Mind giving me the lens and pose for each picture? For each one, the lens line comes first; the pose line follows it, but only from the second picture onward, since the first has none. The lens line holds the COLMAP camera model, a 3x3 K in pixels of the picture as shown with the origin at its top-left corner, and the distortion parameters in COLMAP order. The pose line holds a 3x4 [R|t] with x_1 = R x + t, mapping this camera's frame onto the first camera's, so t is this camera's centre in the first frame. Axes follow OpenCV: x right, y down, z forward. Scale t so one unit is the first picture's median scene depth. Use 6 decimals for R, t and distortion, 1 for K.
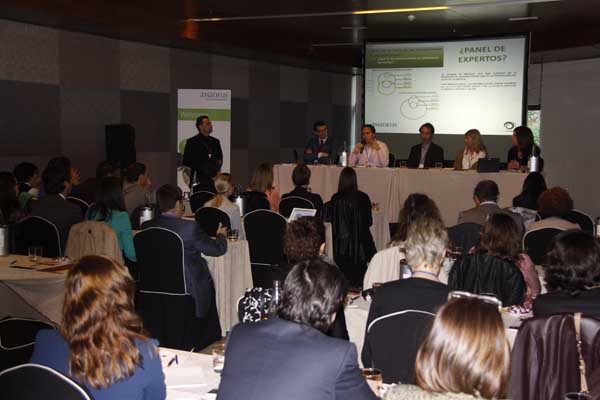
lens RADIAL K [[857.0, 0, 300.0], [0, 857.0, 200.0], [0, 0, 1]] dist [0.172646, 0.058773]
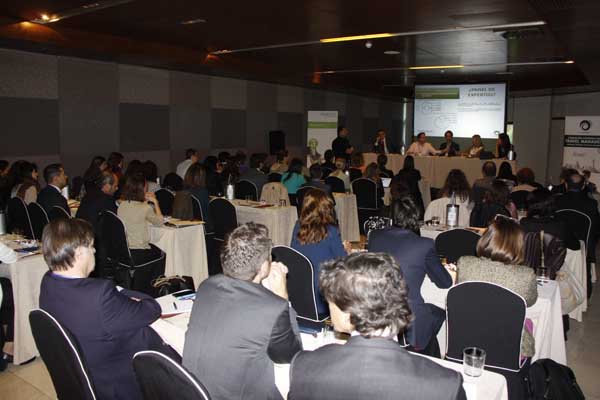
lens RADIAL K [[501.9, 0, 300.0], [0, 501.9, 200.0], [0, 0, 1]] dist [-0.122520, 0.016736]
pose [[0.991533, 0.018307, -0.128561, -0.022728], [-0.011743, 0.998597, 0.051633, 0.002842], [0.129326, -0.049686, 0.990357, -0.041271]]
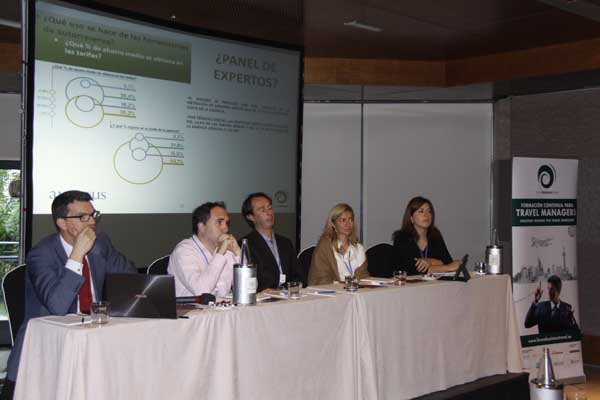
lens RADIAL K [[783.6, 0, 300.0], [0, 783.6, 200.0], [0, 0, 1]] dist [0.086351, 0.038906]
pose [[0.286957, -0.008896, 0.957902, -0.265786], [0.083155, 0.996414, -0.015657, -0.074089], [-0.954327, 0.084147, 0.286668, 0.827149]]
